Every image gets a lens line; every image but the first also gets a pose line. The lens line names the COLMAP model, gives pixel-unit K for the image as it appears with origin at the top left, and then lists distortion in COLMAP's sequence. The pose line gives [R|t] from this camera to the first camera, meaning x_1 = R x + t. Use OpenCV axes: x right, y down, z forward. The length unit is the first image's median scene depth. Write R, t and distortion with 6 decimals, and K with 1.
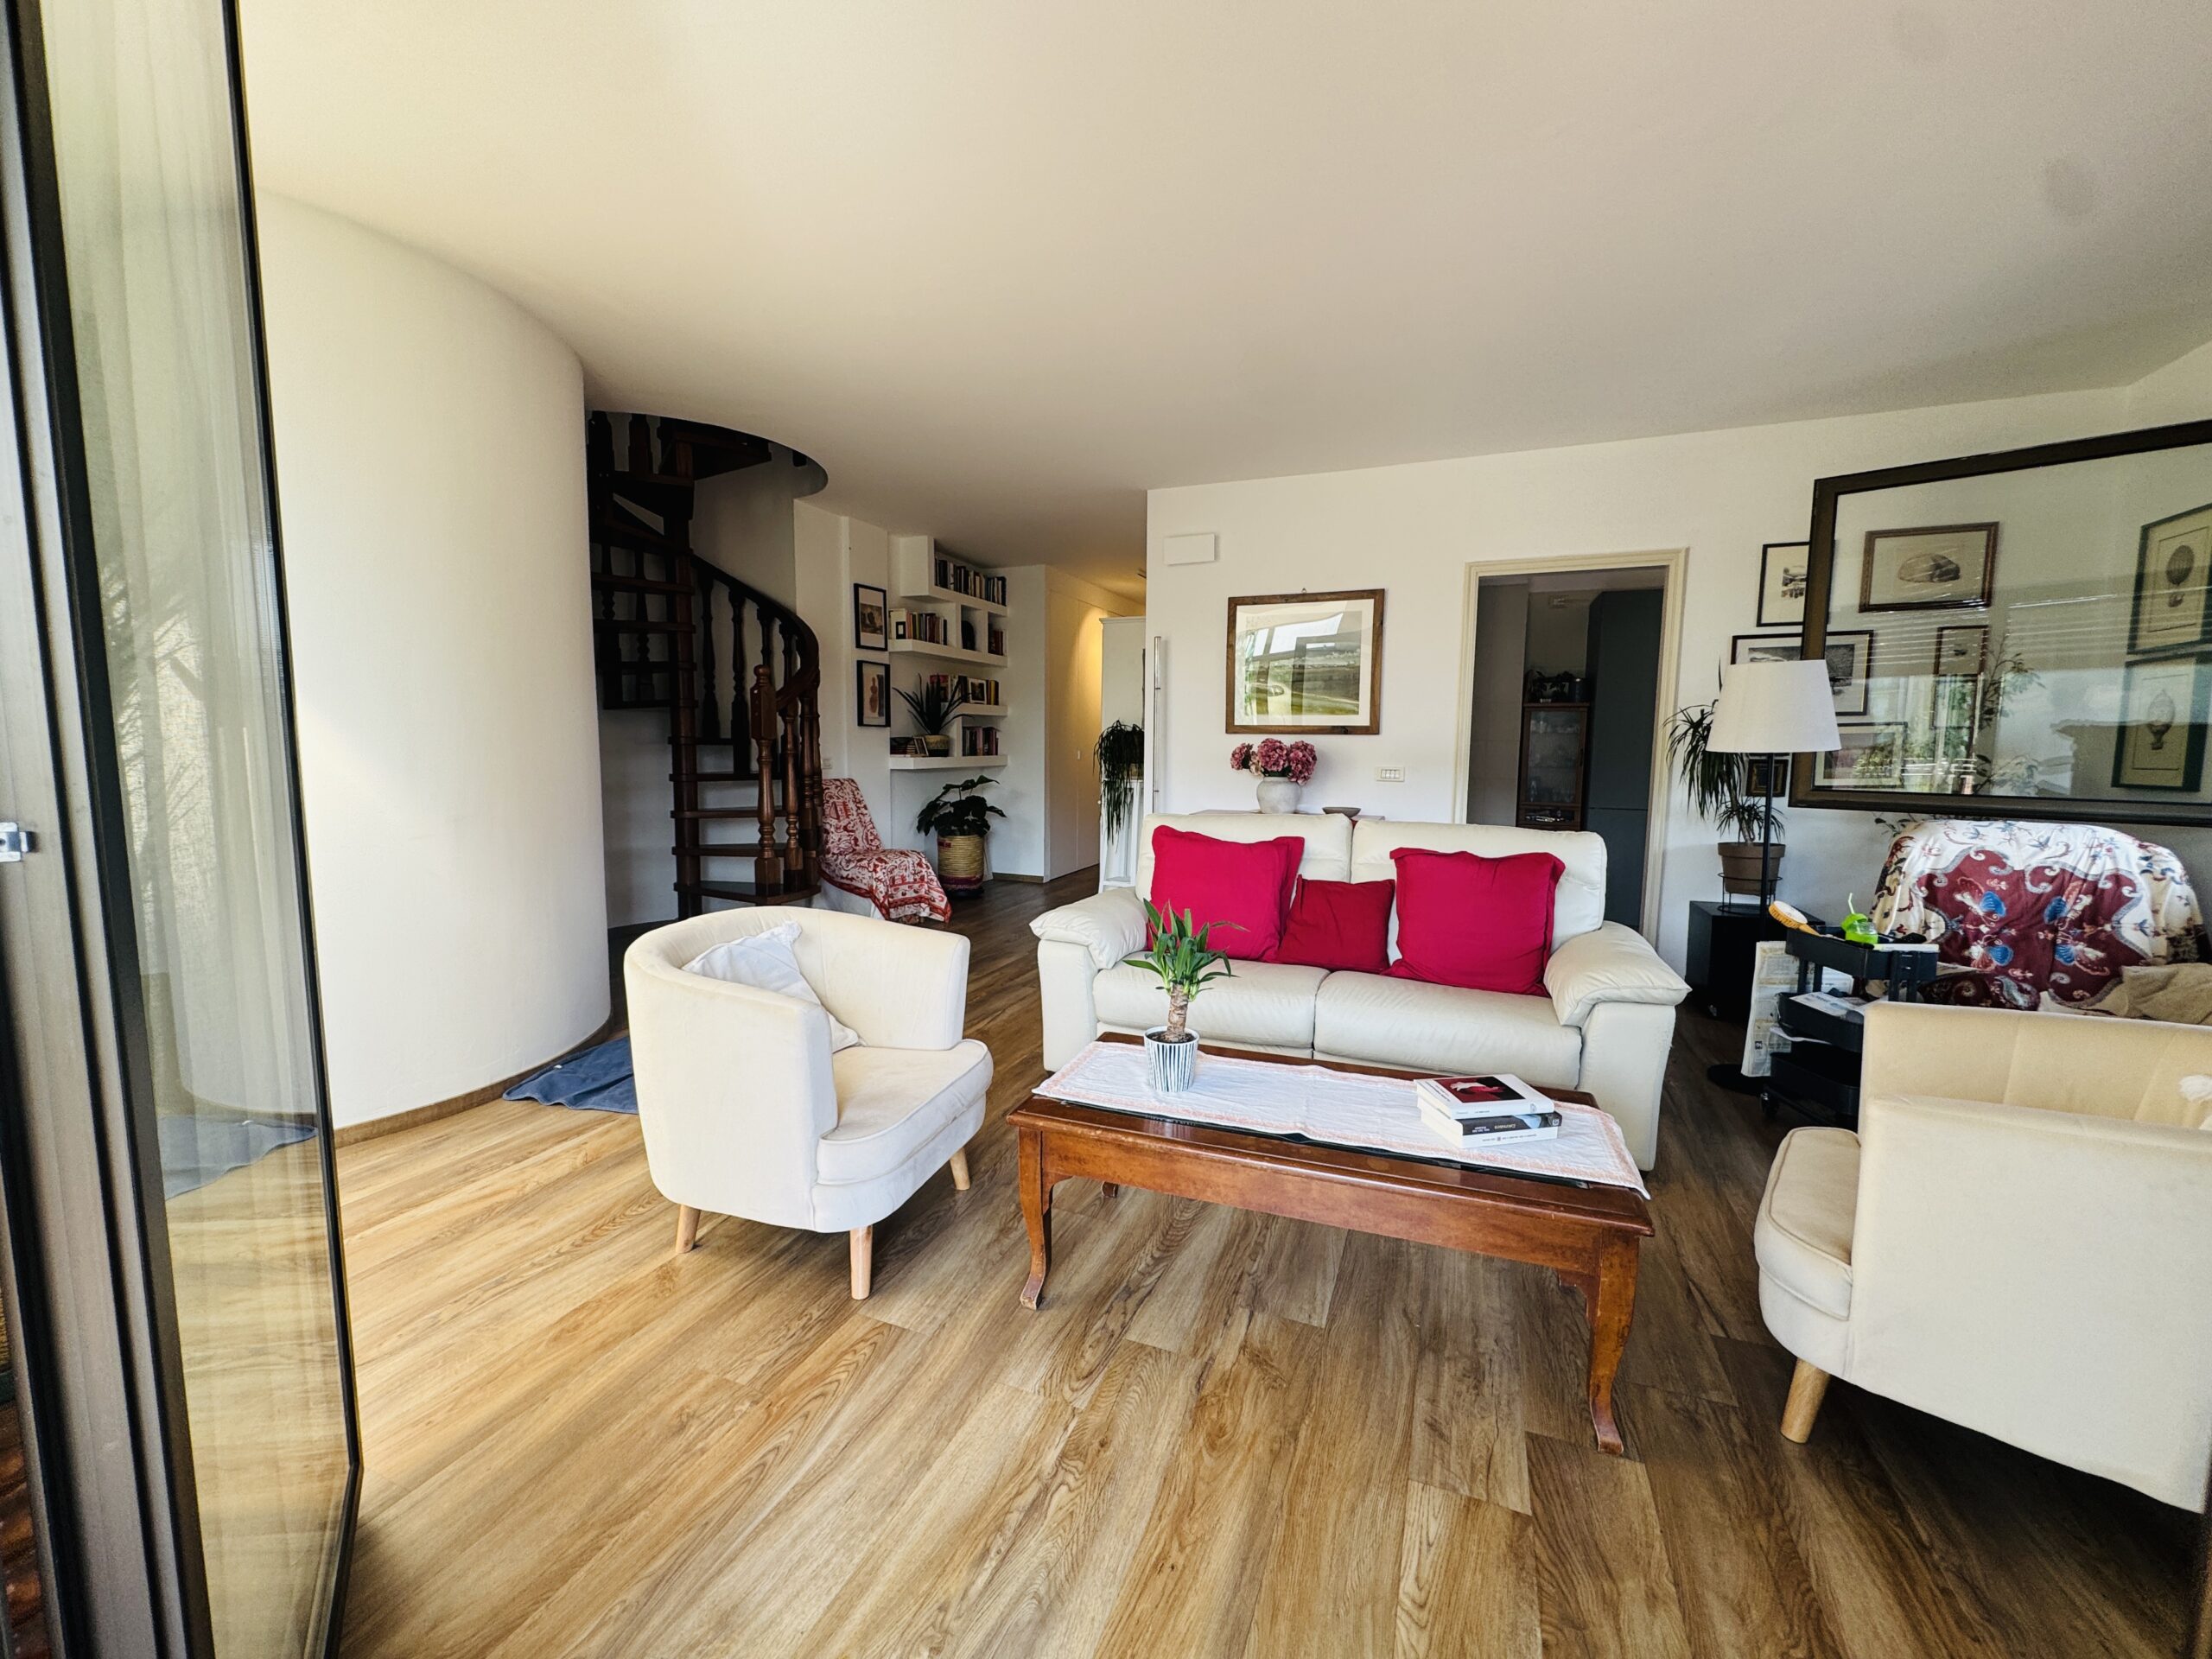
lens RADIAL K [[885.7, 0, 1106.0], [0, 885.7, 829.5], [0, 0, 1]] dist [-0.005695, 0.001245]
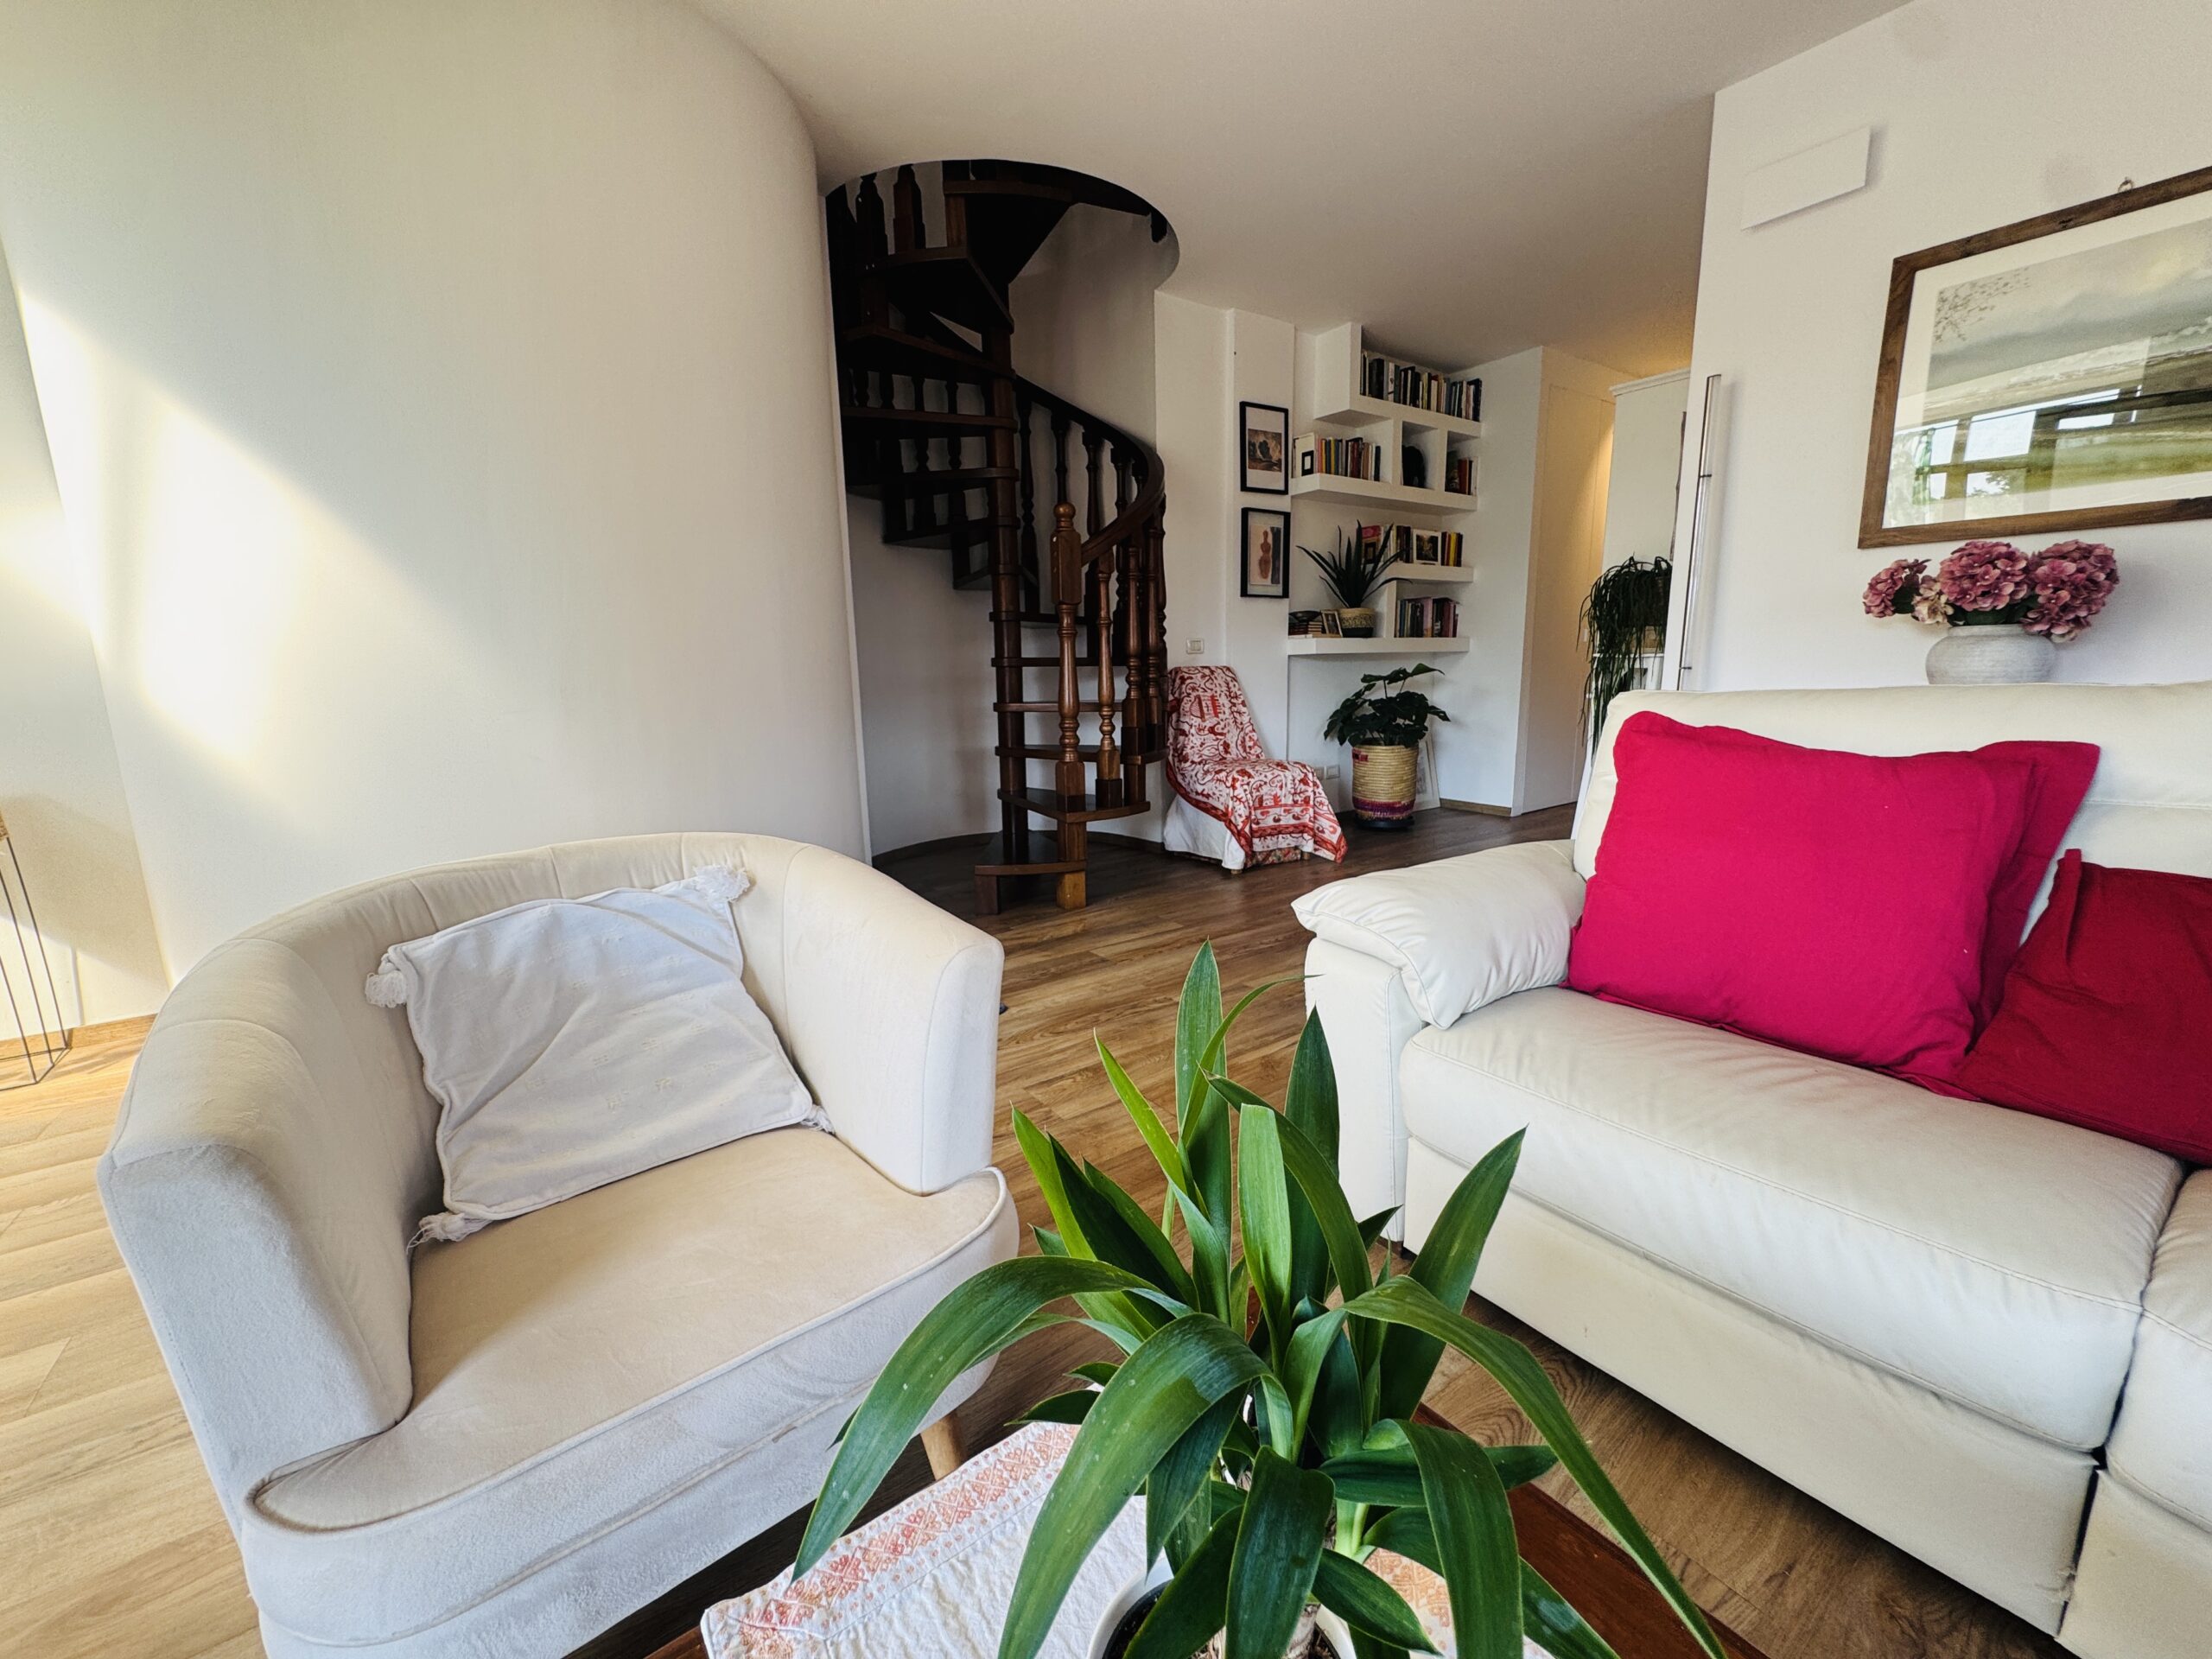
lens RADIAL K [[885.7, 0, 1106.0], [0, 885.7, 829.5], [0, 0, 1]] dist [-0.005695, 0.001245]
pose [[0.841474, 0.074838, -0.535089, 0.046875], [-0.025252, 0.994726, 0.099413, 0.010128], [0.539706, -0.070142, 0.838926, 0.282147]]
